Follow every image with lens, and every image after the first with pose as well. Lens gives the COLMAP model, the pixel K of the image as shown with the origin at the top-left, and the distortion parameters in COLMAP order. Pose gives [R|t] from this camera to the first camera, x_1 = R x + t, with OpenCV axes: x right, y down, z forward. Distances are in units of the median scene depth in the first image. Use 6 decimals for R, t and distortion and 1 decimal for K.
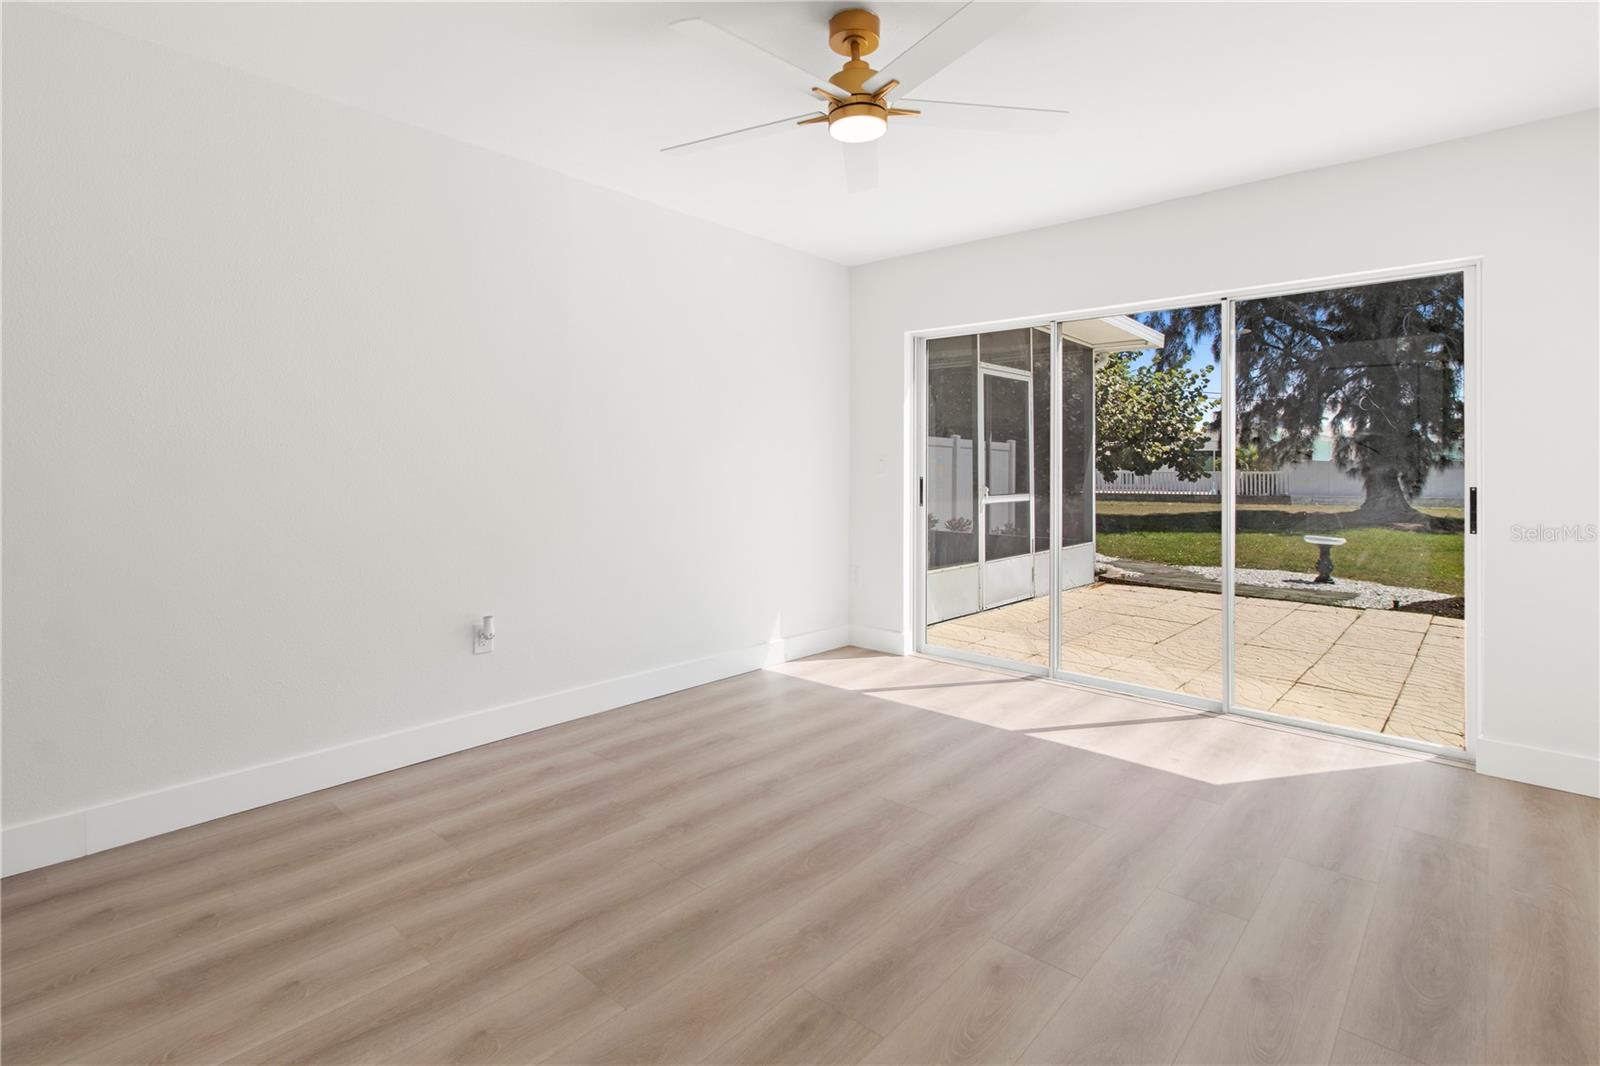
lens RADIAL K [[769.3, 0, 801.3], [0, 769.3, 457.1], [0, 0, 1]] dist [-0.002343, -0.000117]
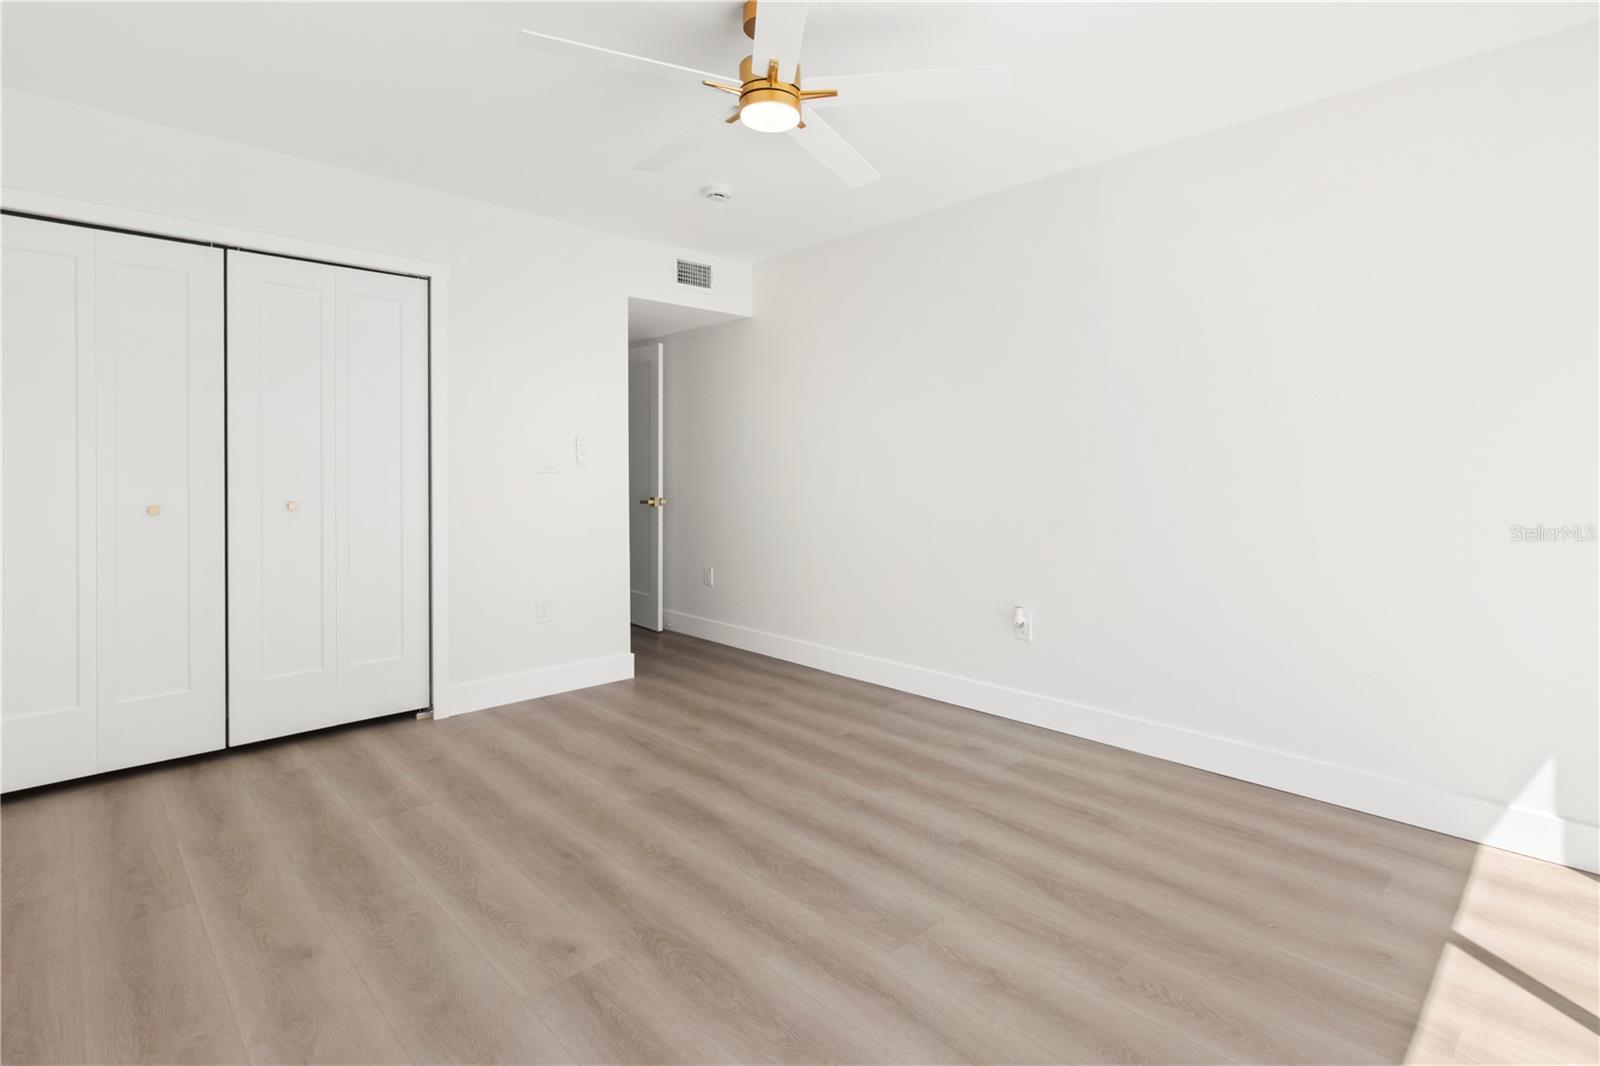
lens RADIAL K [[763.4, 0, 818.5], [0, 763.4, 499.4], [0, 0, 1]] dist [-0.000293, -0.000669]
pose [[-0.058949, 0.035272, -0.997638, 0.962366], [0.011581, 0.999332, 0.034647, 0.015637], [0.998194, -0.009512, -0.059318, 1.079346]]
